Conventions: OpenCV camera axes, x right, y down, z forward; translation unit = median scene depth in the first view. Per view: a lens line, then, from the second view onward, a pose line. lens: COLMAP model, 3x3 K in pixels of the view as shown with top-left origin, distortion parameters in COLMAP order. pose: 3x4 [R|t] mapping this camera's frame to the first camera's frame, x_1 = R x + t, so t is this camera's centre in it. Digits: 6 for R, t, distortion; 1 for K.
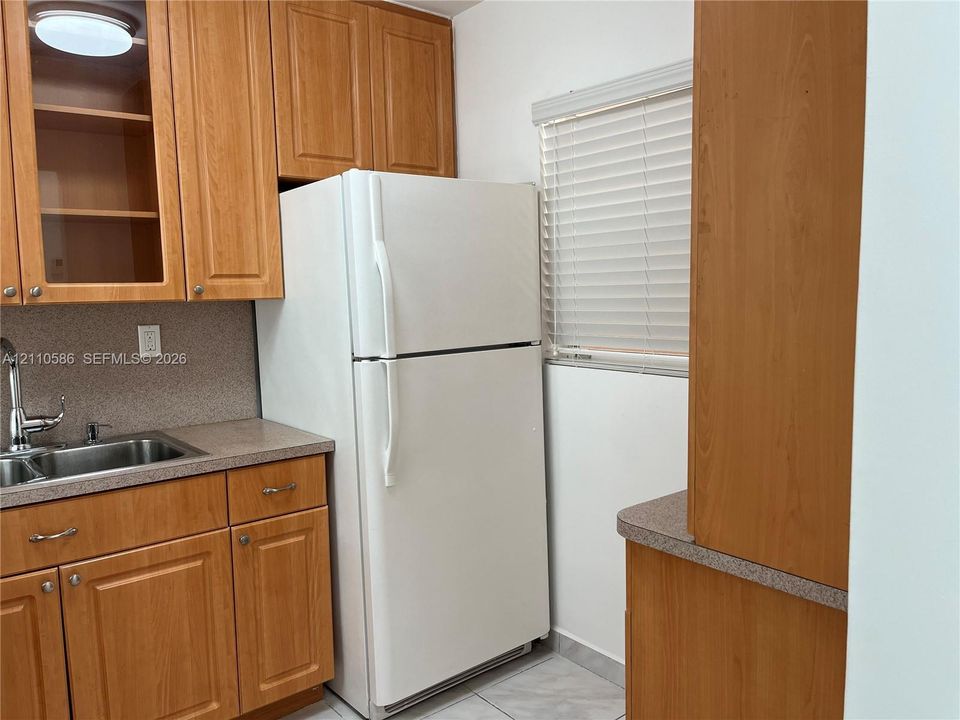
lens RADIAL K [[723.3, 0, 477.5], [0, 723.3, 364.4], [0, 0, 1]] dist [0.060107, -0.085634]
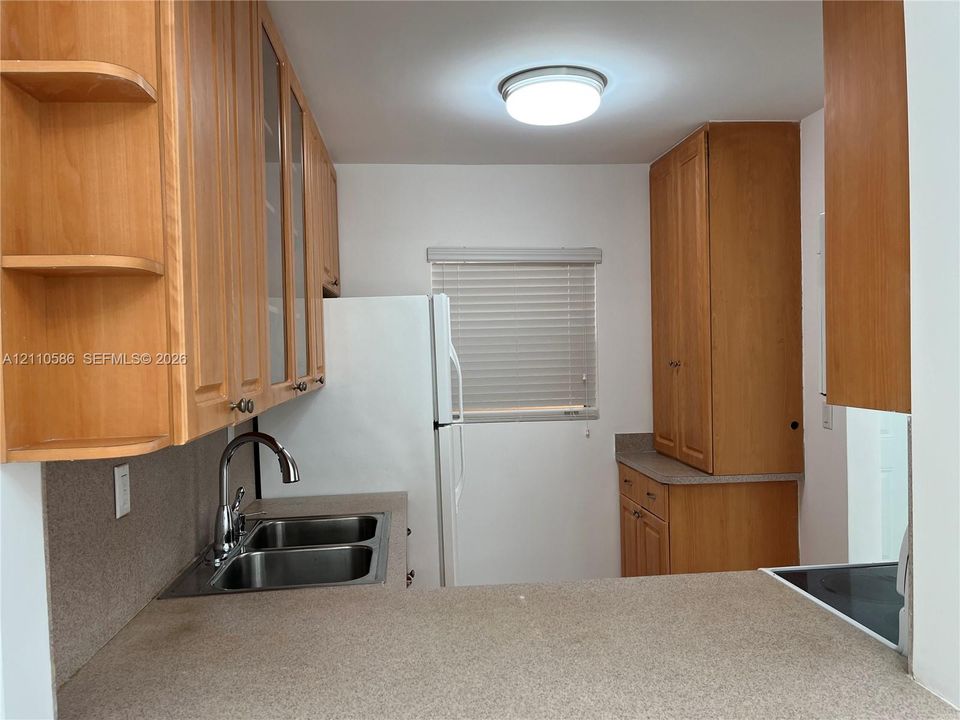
lens RADIAL K [[723.3, 0, 481.1], [0, 723.3, 359.9], [0, 0, 1]] dist [0.060107, -0.085634]
pose [[0.550853, -0.006140, 0.834580, -1.178369], [0.099106, 0.993379, -0.058105, -0.040673], [-0.828697, 0.114719, 0.547814, 0.143962]]
